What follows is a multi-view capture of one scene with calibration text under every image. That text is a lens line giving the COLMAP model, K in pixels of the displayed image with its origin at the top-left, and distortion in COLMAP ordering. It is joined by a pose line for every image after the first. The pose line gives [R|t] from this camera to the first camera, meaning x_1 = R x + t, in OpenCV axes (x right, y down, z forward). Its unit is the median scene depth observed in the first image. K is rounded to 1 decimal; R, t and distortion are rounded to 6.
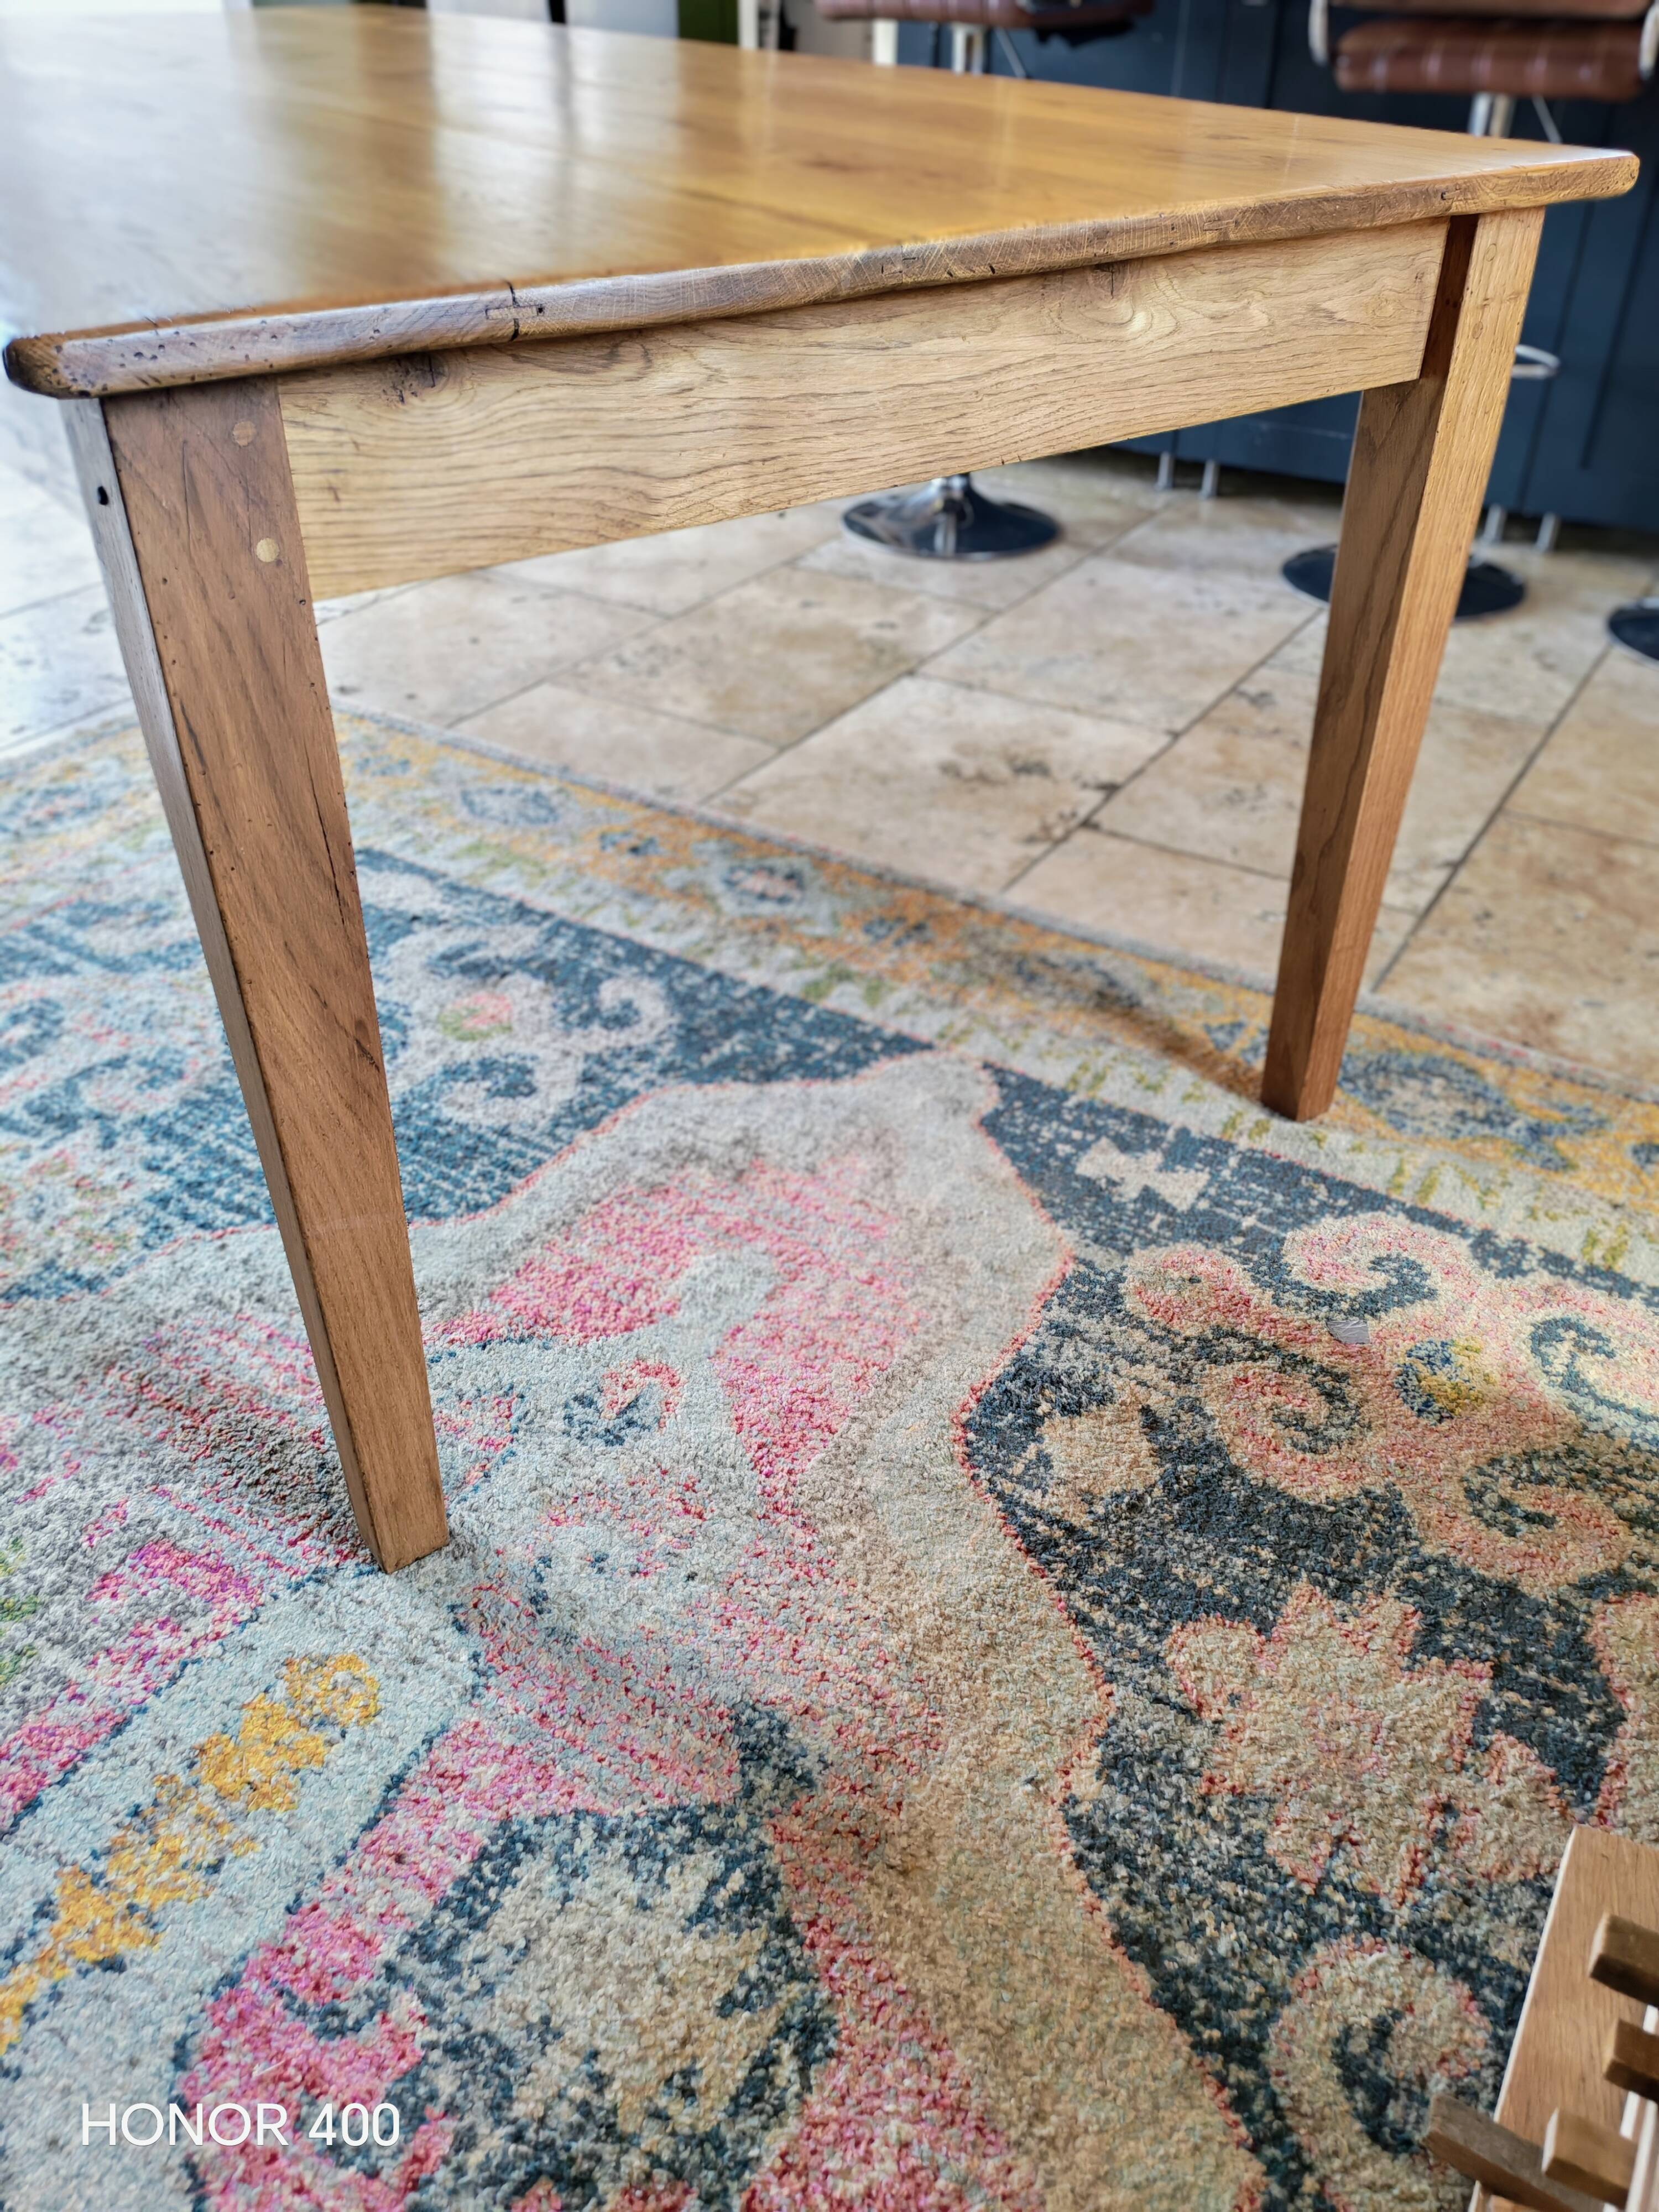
lens RADIAL K [[1668.5, 0, 821.8], [0, 1668.5, 1073.5], [0, 0, 1]] dist [0.077992, -0.105132]
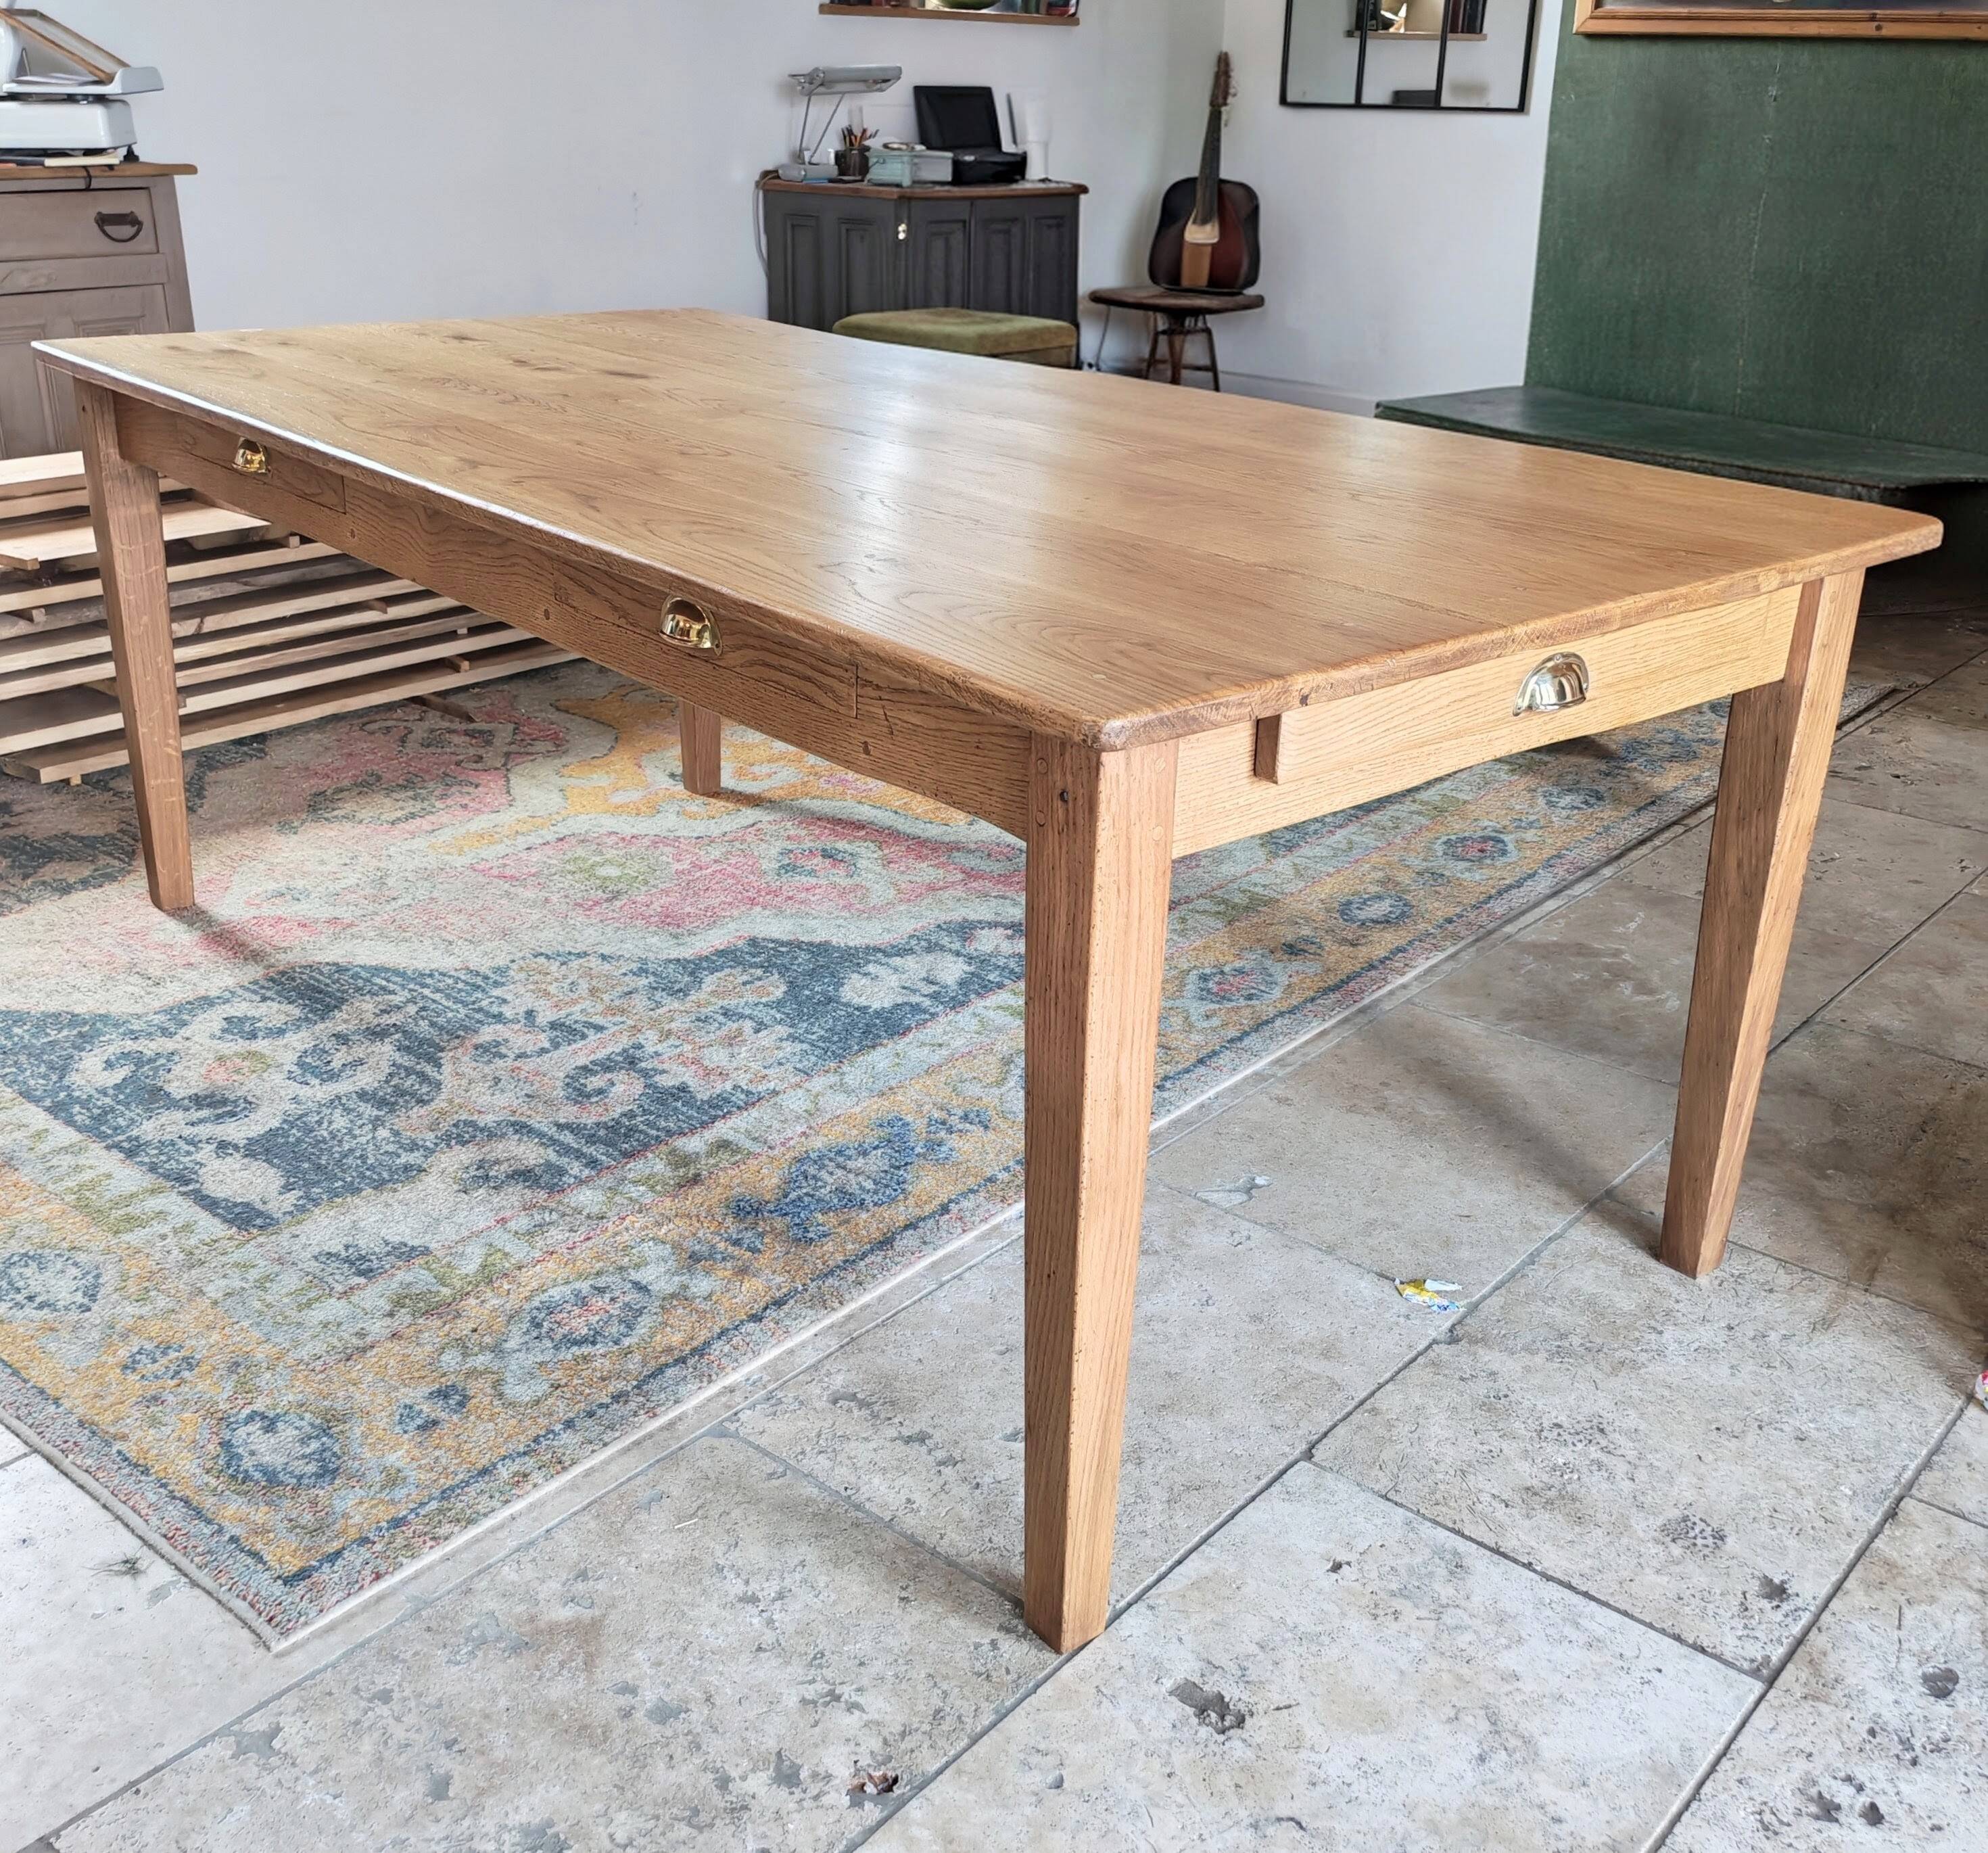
lens RADIAL K [[2107.6, 0, 1001.1], [0, 2107.6, 906.4], [0, 0, 1]] dist [0.034359, 0.000000]
pose [[-0.990062, -0.082370, 0.113983, -1.139005], [0.049889, 0.552077, 0.832299, -1.668147], [-0.131484, 0.829715, -0.542481, 2.062528]]
